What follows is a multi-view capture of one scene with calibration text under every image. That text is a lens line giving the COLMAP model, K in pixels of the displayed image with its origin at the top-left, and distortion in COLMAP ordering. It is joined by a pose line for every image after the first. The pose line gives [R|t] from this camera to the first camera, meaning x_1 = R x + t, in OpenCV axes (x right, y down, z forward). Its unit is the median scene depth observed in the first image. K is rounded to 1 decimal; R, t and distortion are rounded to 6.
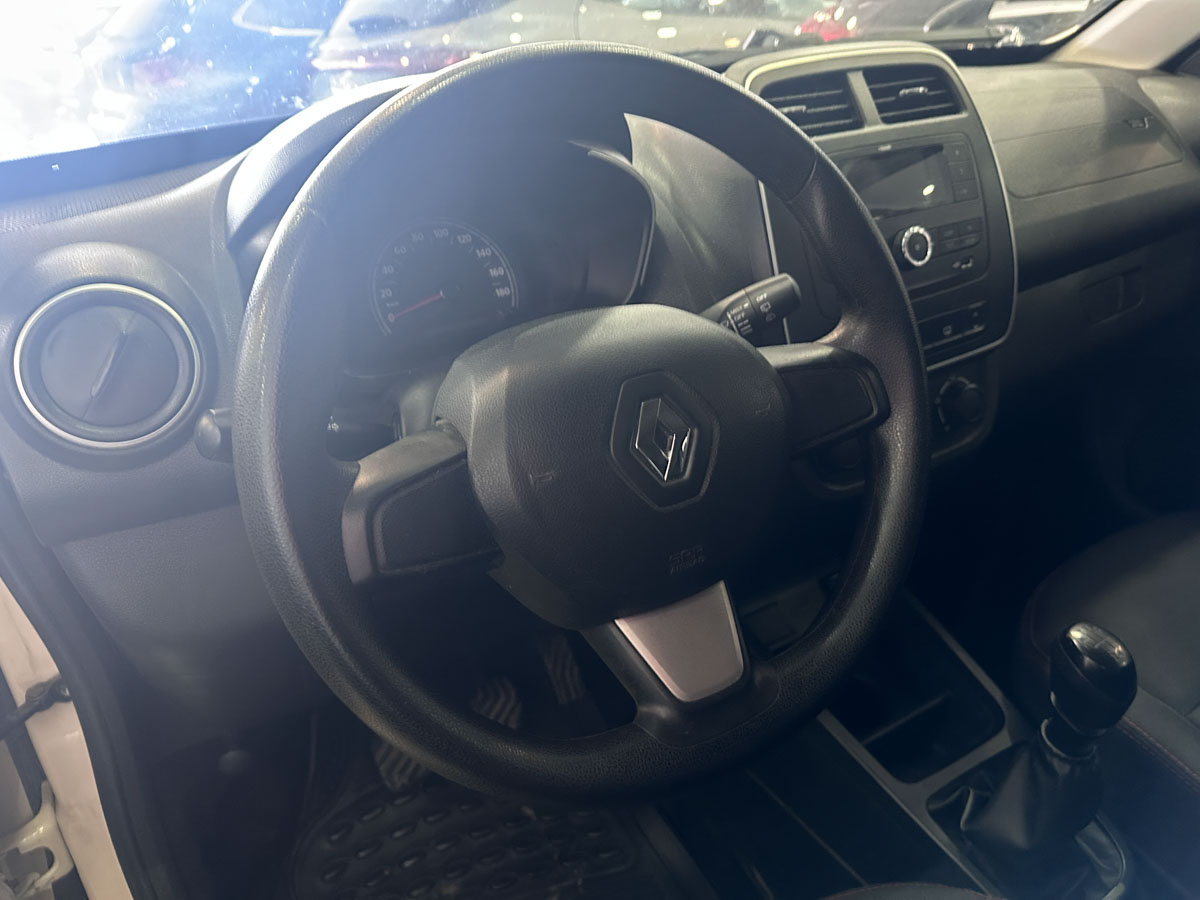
lens RADIAL K [[867.0, 0, 605.5], [0, 867.0, 453.3], [0, 0, 1]] dist [0.047475, -0.065465]
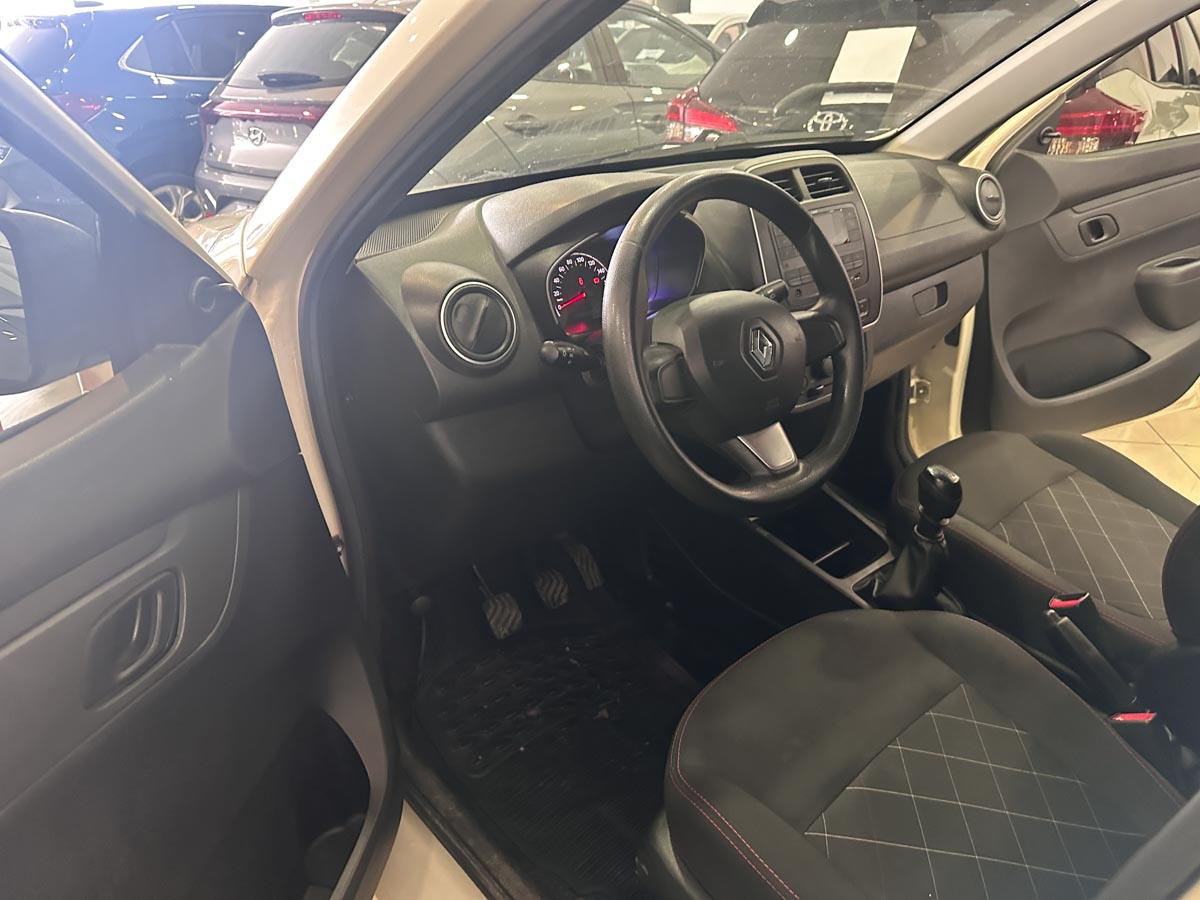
lens RADIAL K [[867.0, 0, 590.9], [0, 867.0, 447.0], [0, 0, 1]] dist [0.047475, -0.065465]
pose [[0.984043, -0.037997, 0.173825, -0.439818], [0.045894, 0.998078, -0.041640, 0.177754], [-0.171908, 0.048954, 0.983896, -0.628521]]
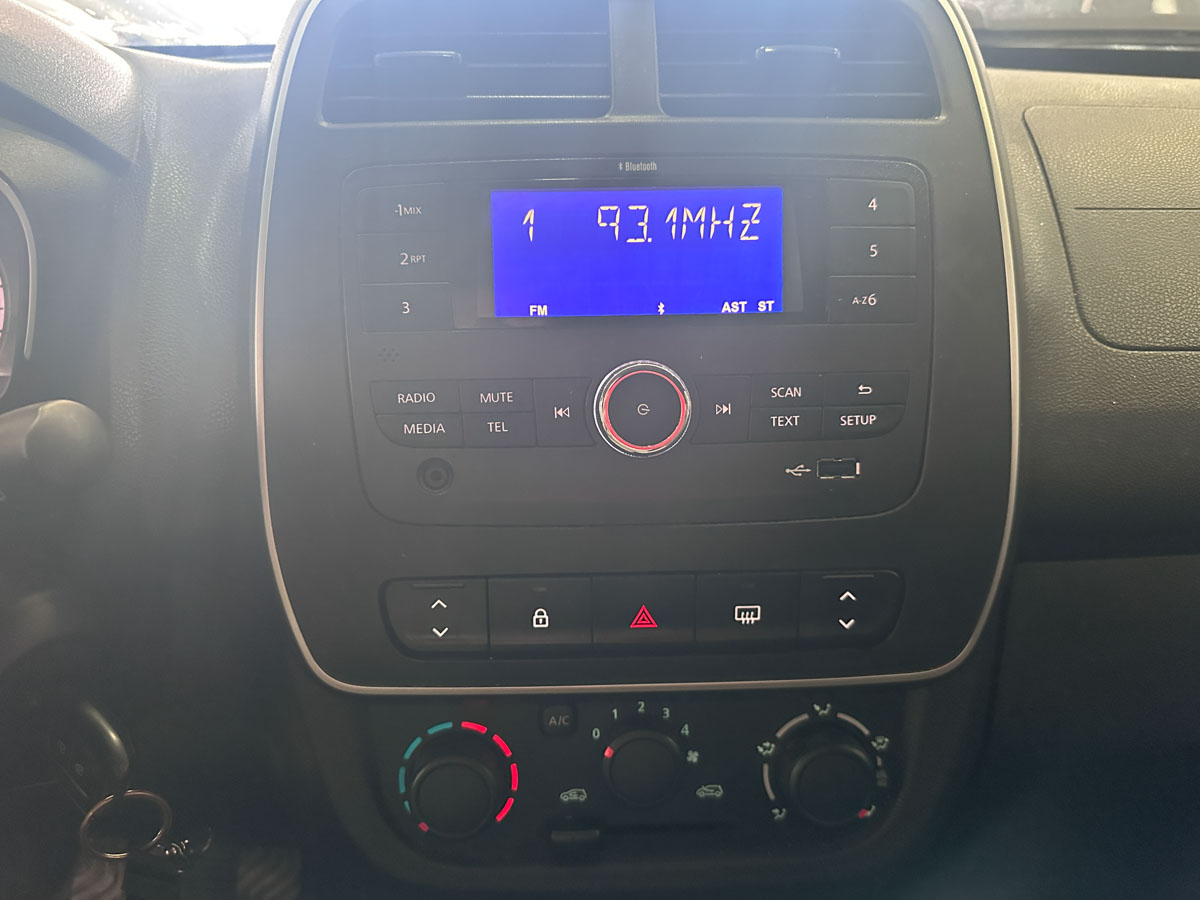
lens RADIAL K [[867.0, 0, 599.4], [0, 867.0, 446.4], [0, 0, 1]] dist [0.047475, -0.065465]
pose [[0.877579, 0.238958, -0.415638, 0.484699], [-0.259998, 0.965589, 0.006174, -0.202891], [0.402811, 0.102647, 0.909509, 0.577846]]
